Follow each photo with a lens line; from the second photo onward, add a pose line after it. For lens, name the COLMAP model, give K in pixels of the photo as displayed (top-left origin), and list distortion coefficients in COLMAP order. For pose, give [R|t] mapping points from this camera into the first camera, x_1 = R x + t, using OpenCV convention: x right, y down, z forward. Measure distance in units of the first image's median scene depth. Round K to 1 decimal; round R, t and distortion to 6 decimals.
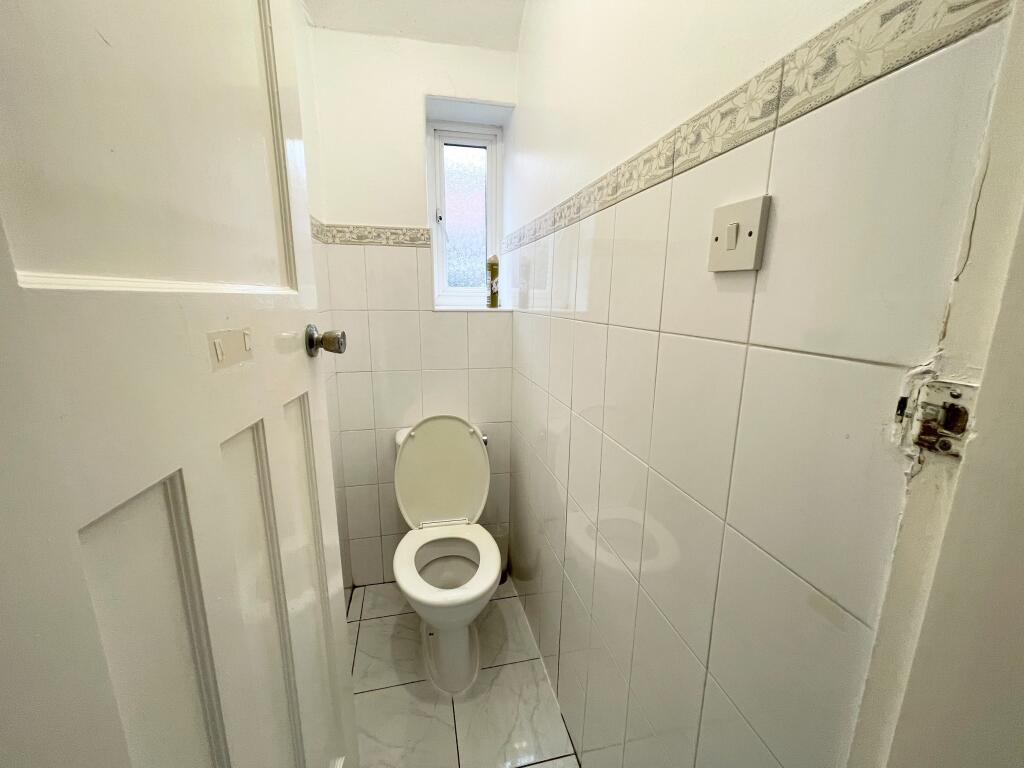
lens RADIAL K [[413.9, 0, 507.7], [0, 413.9, 384.9], [0, 0, 1]] dist [-0.000798, 0.000435]
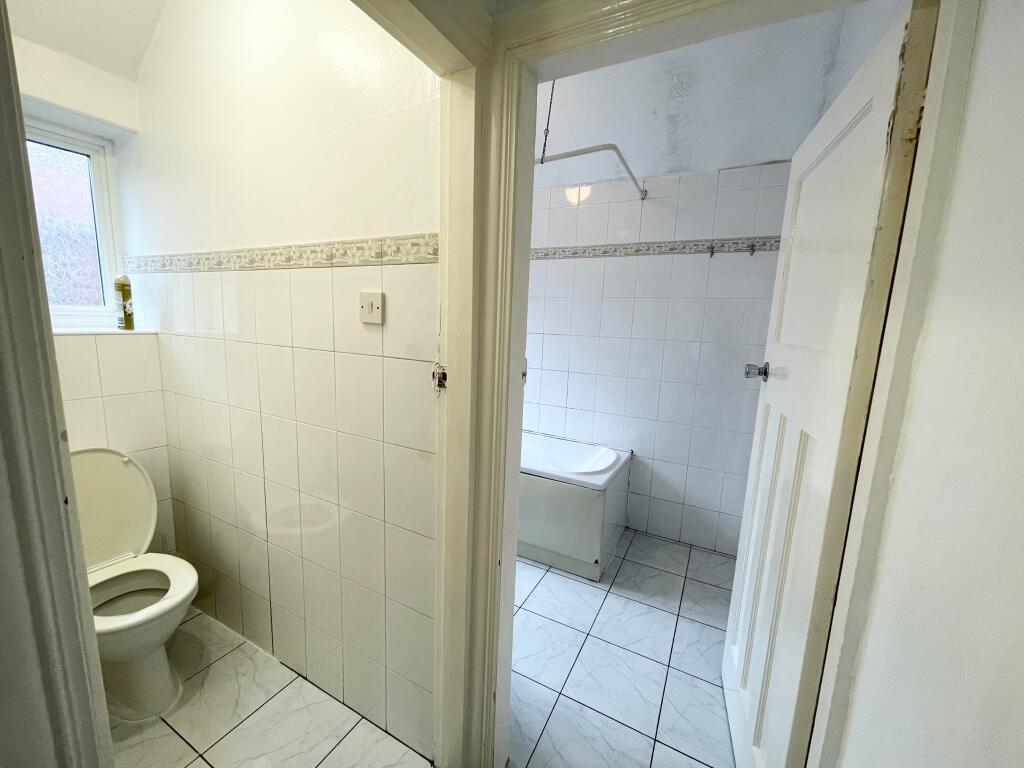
lens RADIAL K [[413.9, 0, 507.7], [0, 413.9, 384.9], [0, 0, 1]] dist [-0.000798, 0.000435]
pose [[0.658841, -0.102835, 0.745221, -0.445037], [0.123776, 0.991930, 0.027450, 0.050623], [-0.742030, 0.074156, 0.666253, -0.660845]]
